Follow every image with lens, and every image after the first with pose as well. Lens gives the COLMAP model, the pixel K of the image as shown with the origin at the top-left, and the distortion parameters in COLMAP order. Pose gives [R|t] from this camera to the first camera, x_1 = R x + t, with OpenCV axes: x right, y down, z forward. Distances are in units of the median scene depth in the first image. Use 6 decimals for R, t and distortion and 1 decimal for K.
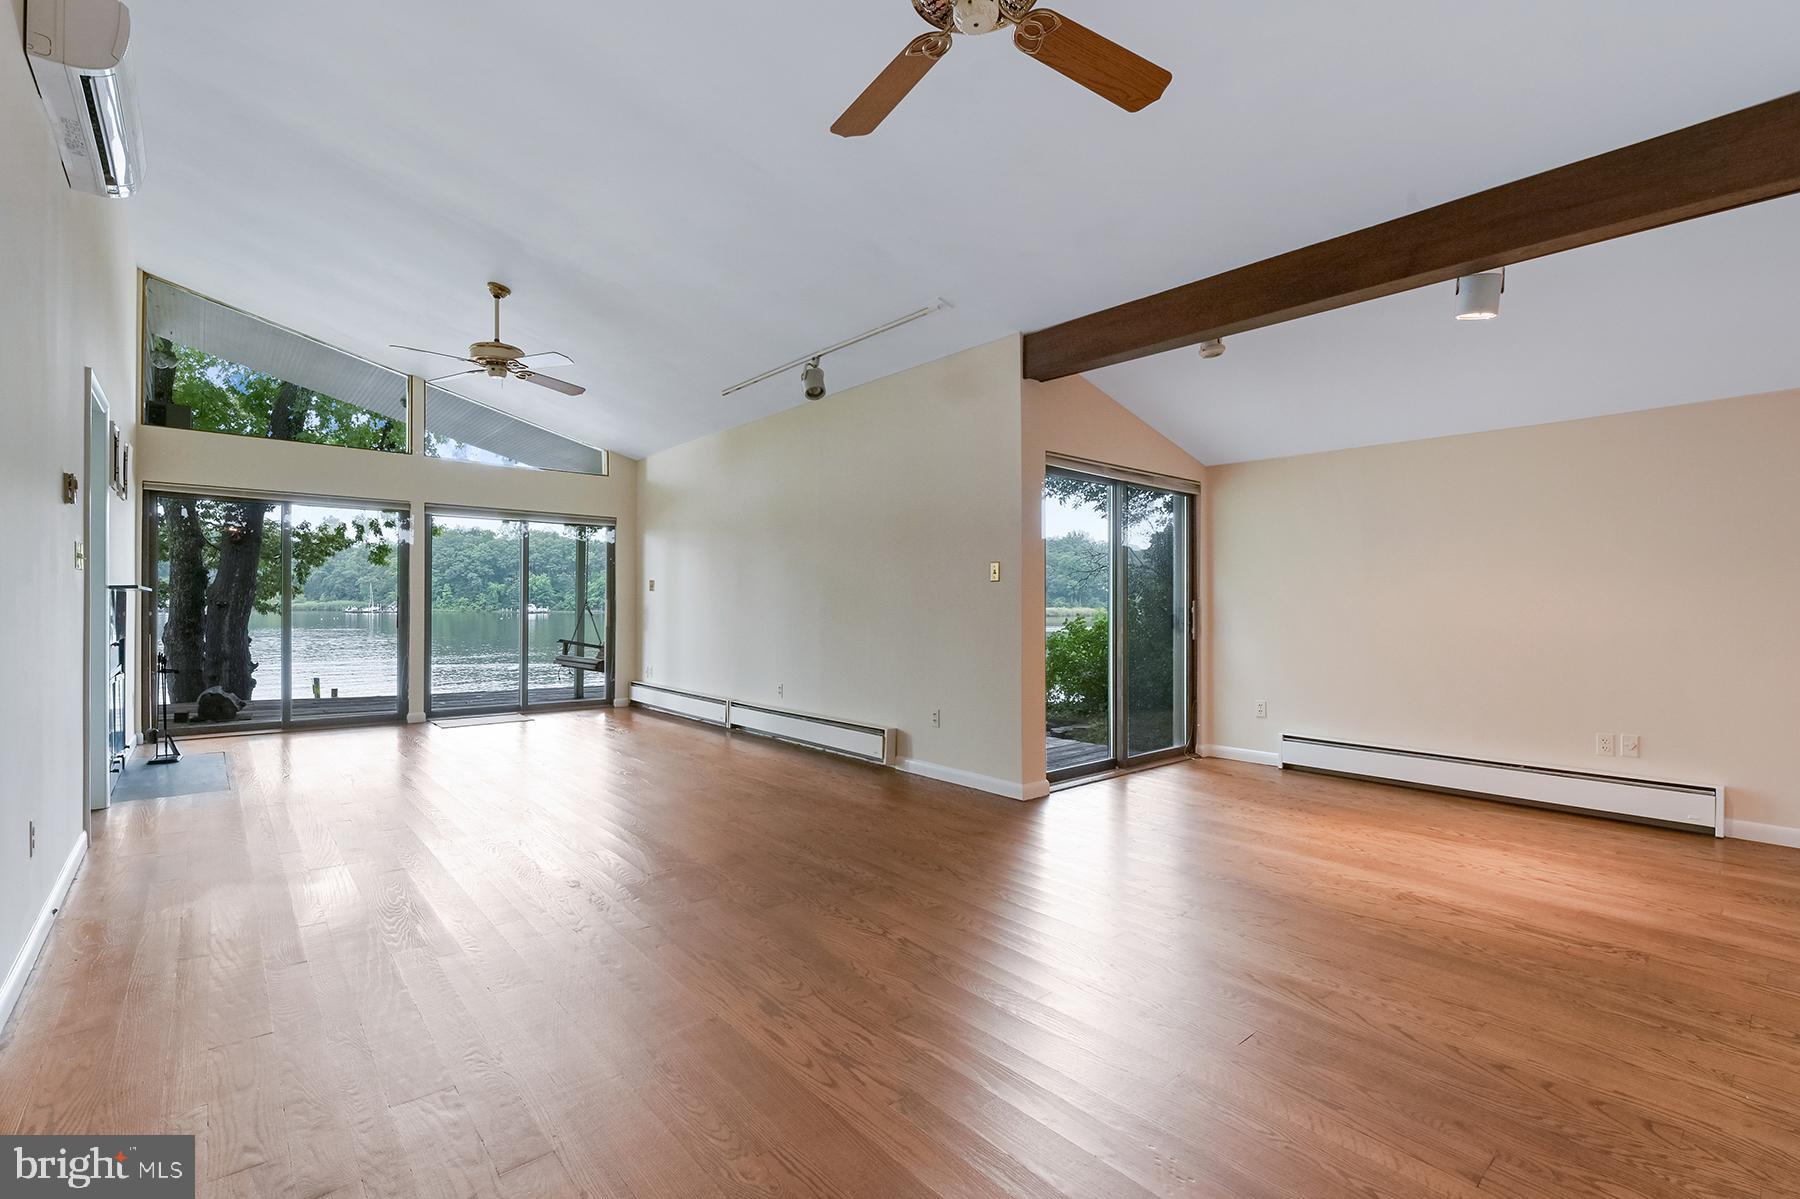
lens RADIAL K [[795.7, 0, 911.9], [0, 795.7, 601.3], [0, 0, 1]] dist [-0.010320, -0.000134]
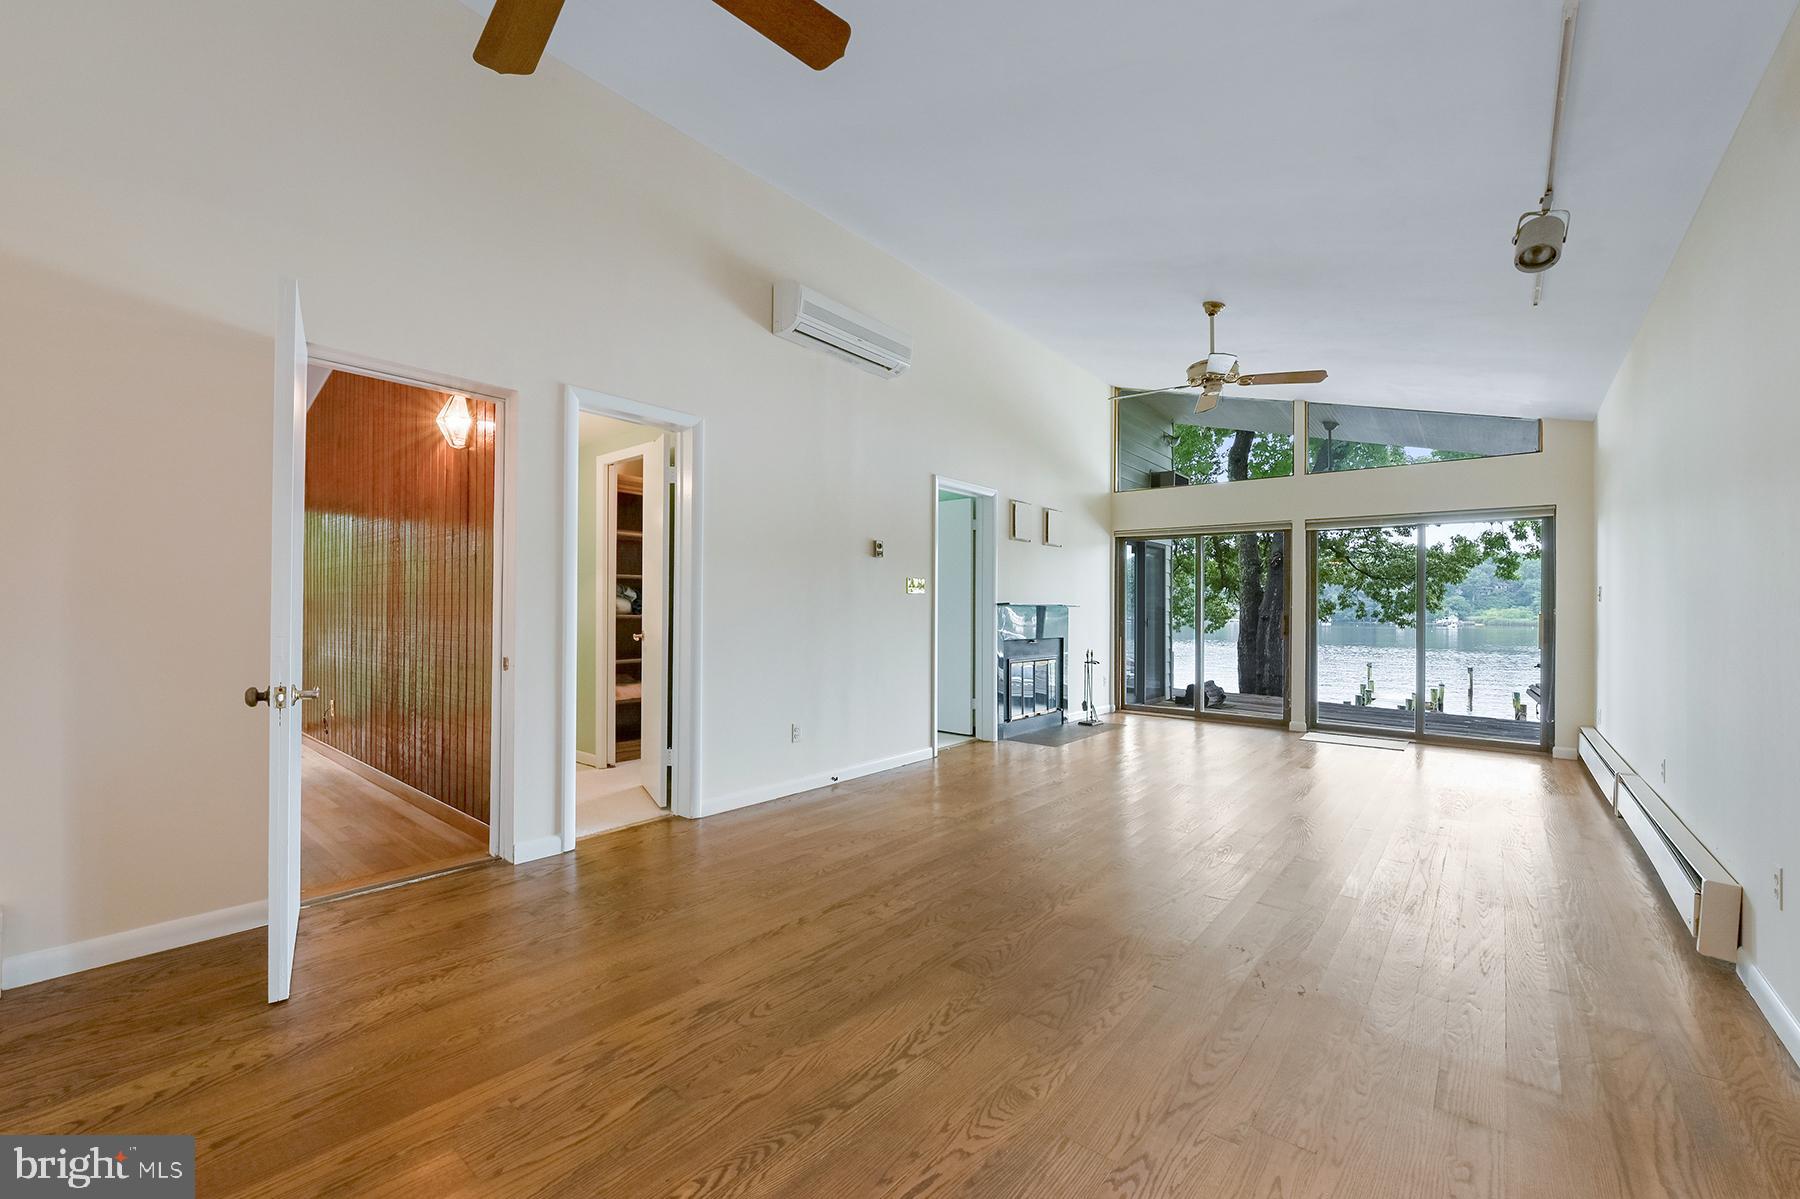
lens RADIAL K [[728.4, 0, 898.7], [0, 728.4, 606.4], [0, 0, 1]] dist [-0.001523, -0.001150]
pose [[0.151352, -0.010320, -0.988426, 0.287002], [-0.005021, 0.999925, -0.011209, 0.002442], [0.988467, 0.006660, 0.151289, 0.395833]]
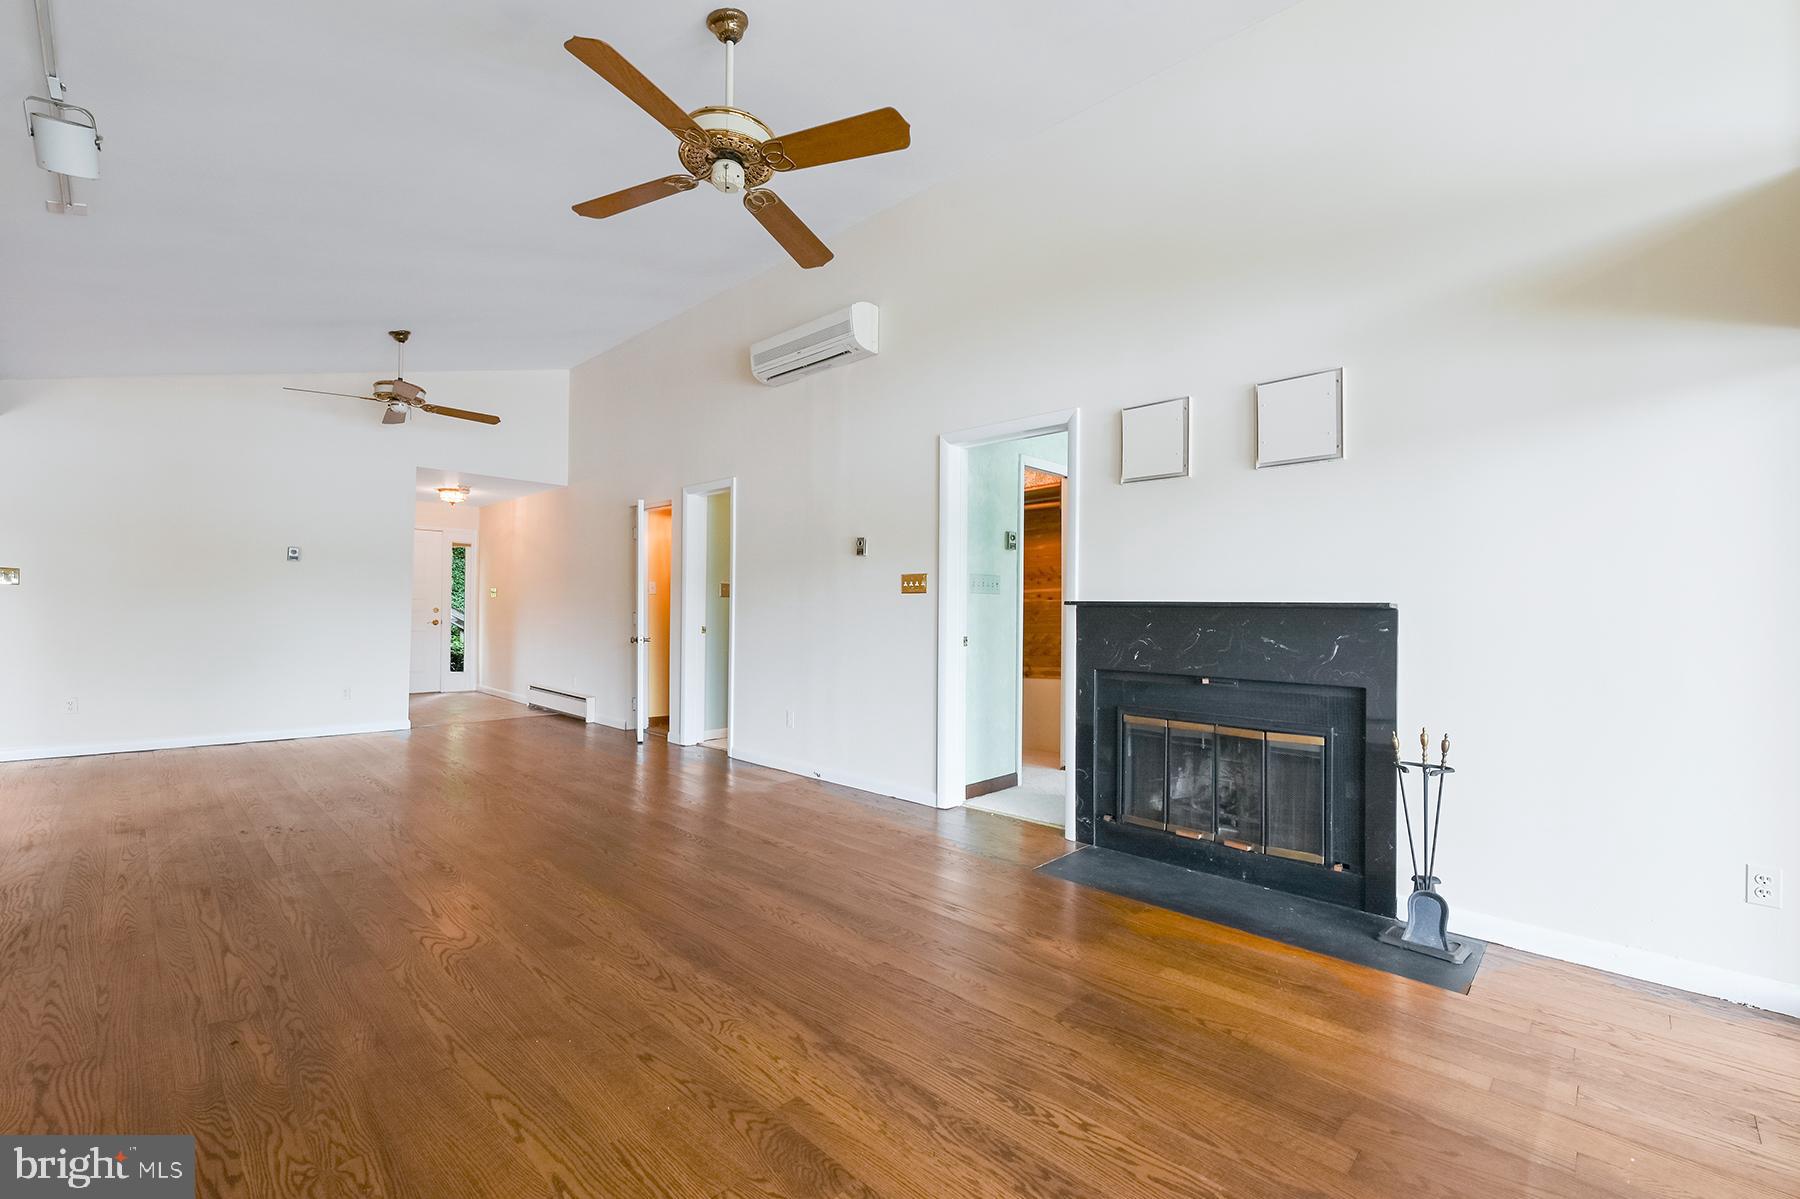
lens RADIAL K [[763.7, 0, 899.2], [0, 763.7, 598.1], [0, 0, 1]] dist [-0.007295, -0.000319]
pose [[-0.997321, -0.011587, -0.072226, -0.511947], [-0.010884, 0.999890, -0.010125, -0.010262], [0.072335, -0.009312, -0.997337, 1.291141]]
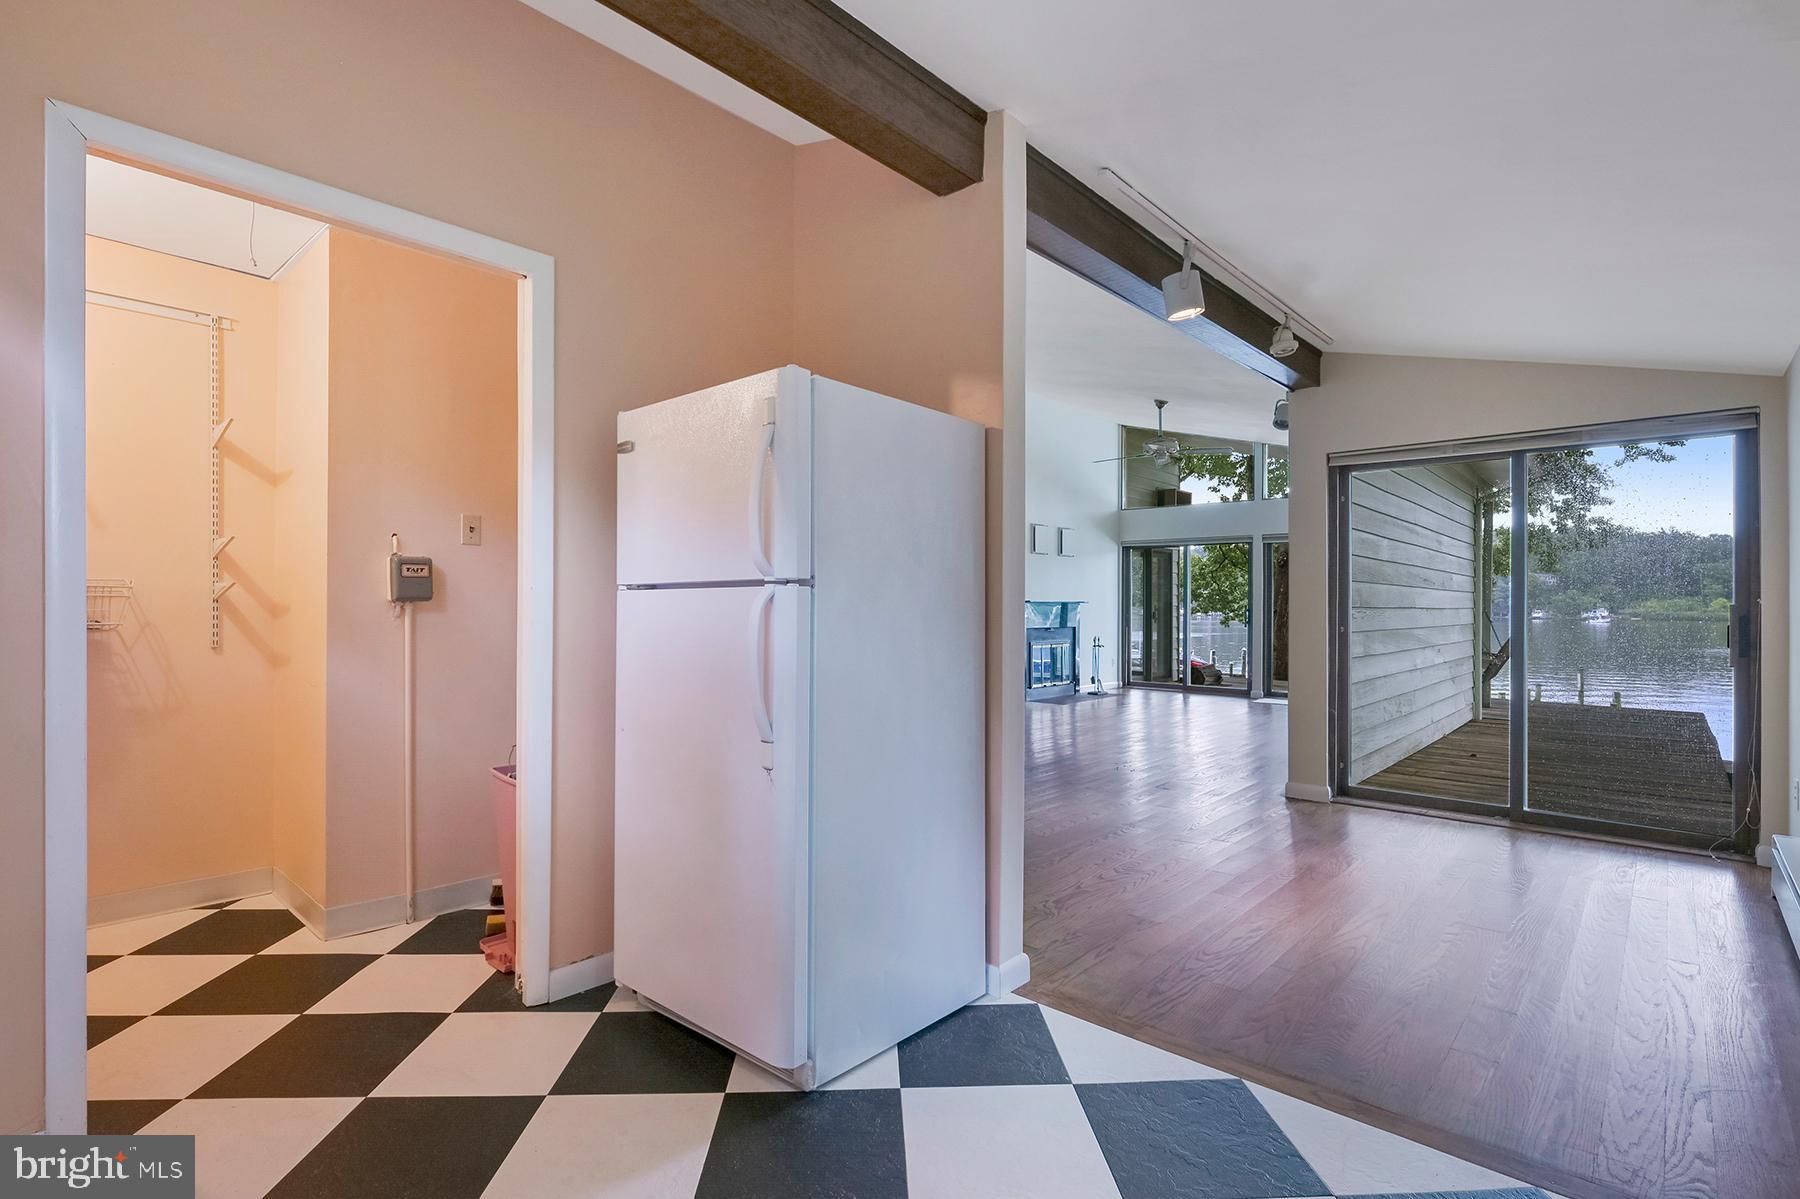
lens RADIAL K [[862.3, 0, 901.0], [0, 862.3, 610.4], [0, 0, 1]] dist [-0.006366, -0.001178]
pose [[0.109972, -0.000880, -0.993934, 0.909782], [0.000808, 0.999999, -0.000796, 0.004754], [0.993934, -0.000716, 0.109973, 0.277151]]
